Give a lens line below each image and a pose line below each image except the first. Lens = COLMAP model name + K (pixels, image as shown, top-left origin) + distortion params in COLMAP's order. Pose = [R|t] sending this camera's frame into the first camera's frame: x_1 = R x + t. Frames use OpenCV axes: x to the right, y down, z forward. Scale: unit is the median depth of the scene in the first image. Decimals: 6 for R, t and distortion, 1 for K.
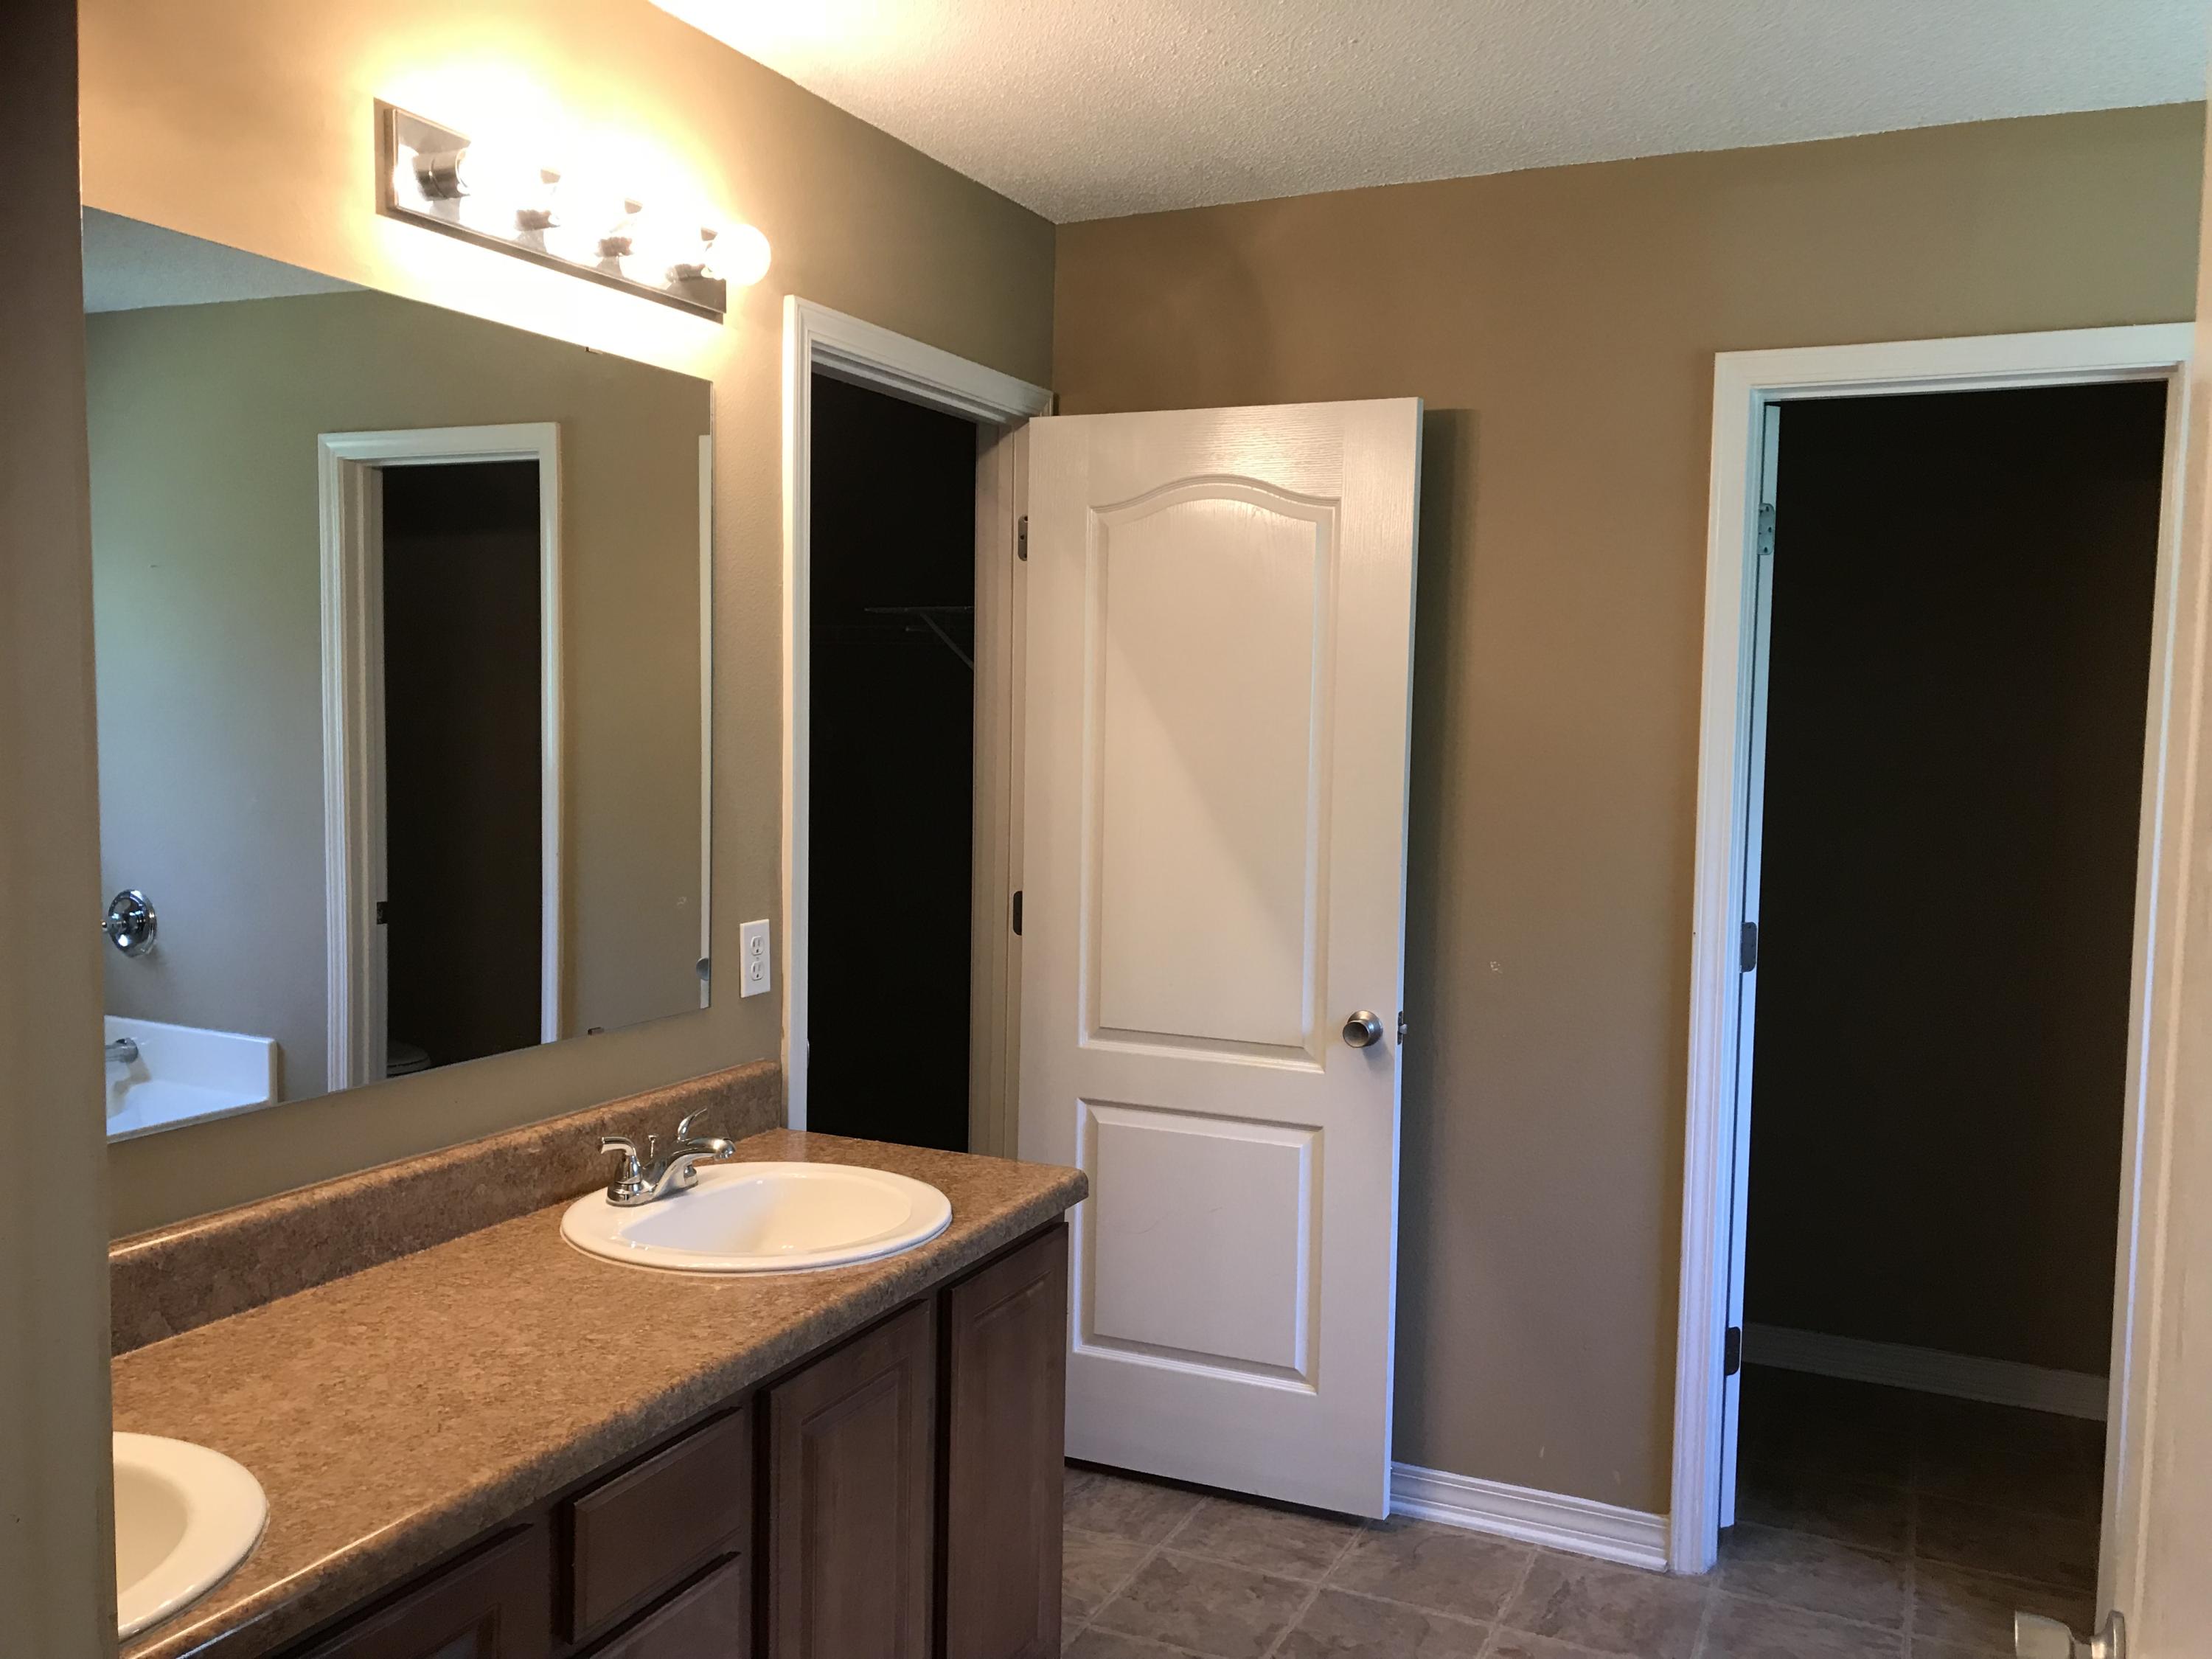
lens RADIAL K [[1811.6, 0, 1099.4], [0, 1811.6, 849.3], [0, 0, 1]] dist [0.053994, -0.055333]
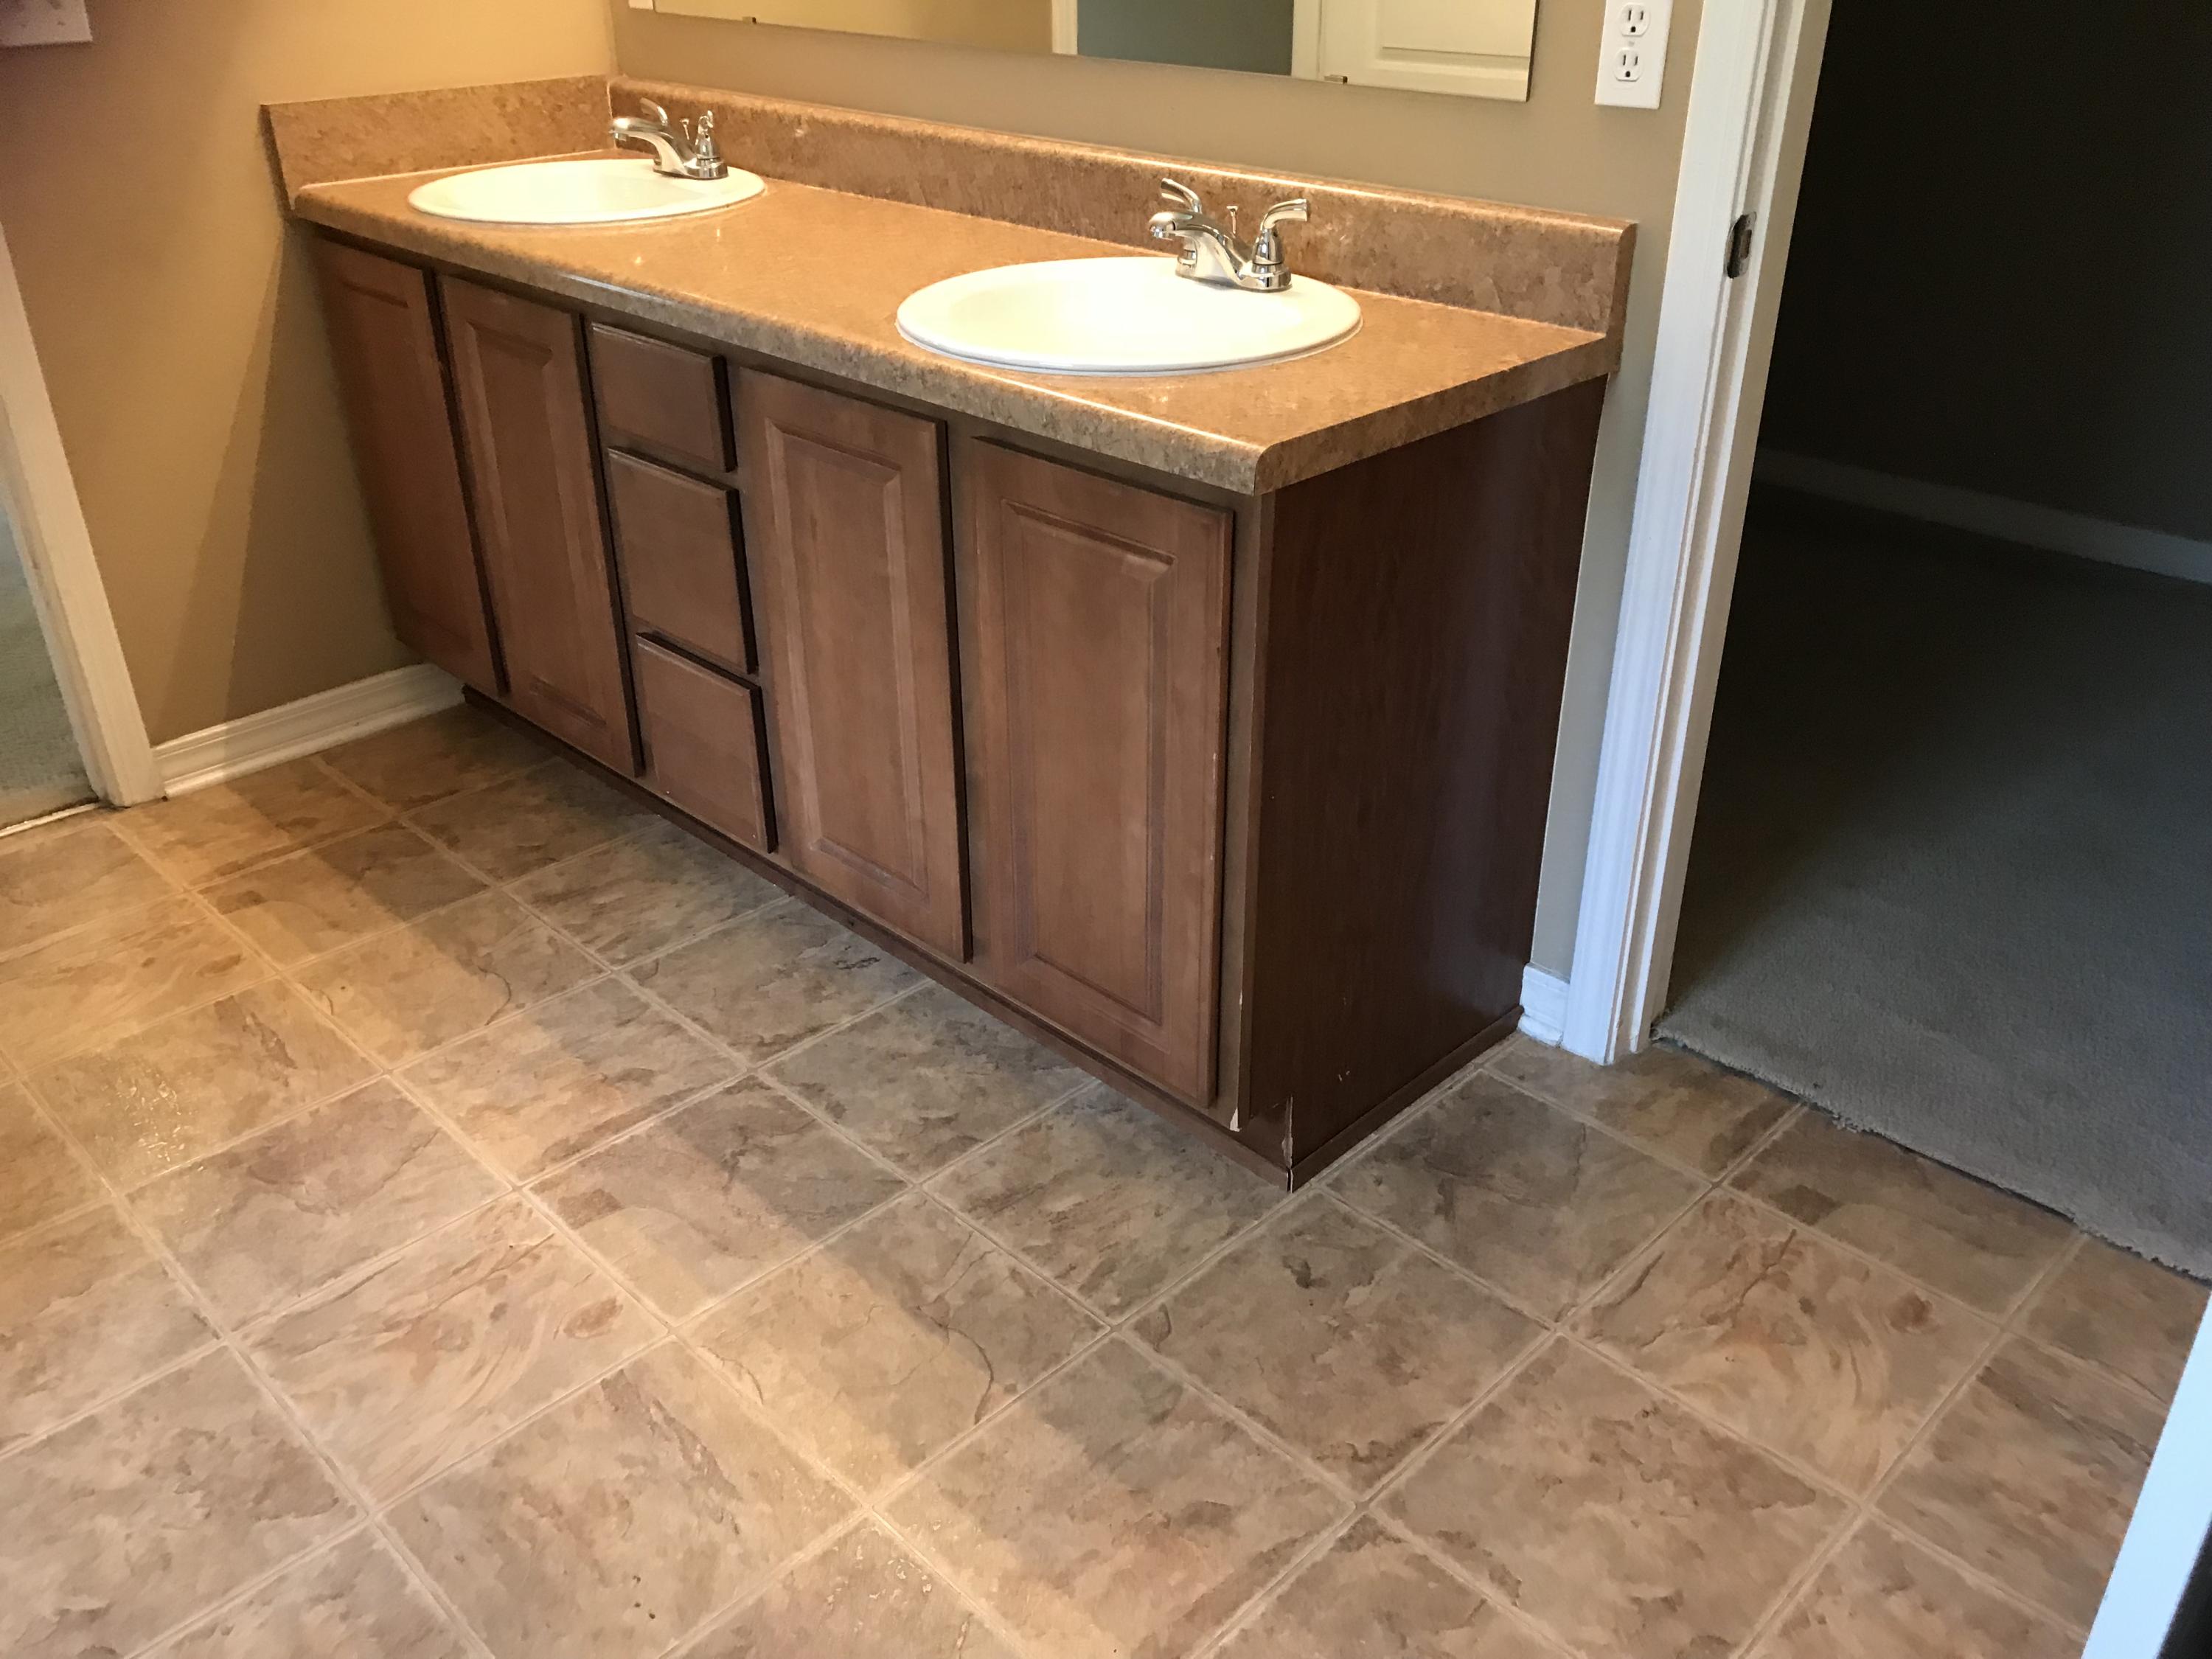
lens RADIAL K [[1811.6, 0, 1105.9], [0, 1811.6, 817.6], [0, 0, 1]] dist [0.053994, -0.055333]
pose [[-0.340333, 0.424592, -0.838985, 0.500328], [-0.076363, 0.876820, 0.474716, 0.010331], [0.937199, 0.225629, -0.265988, 1.051227]]
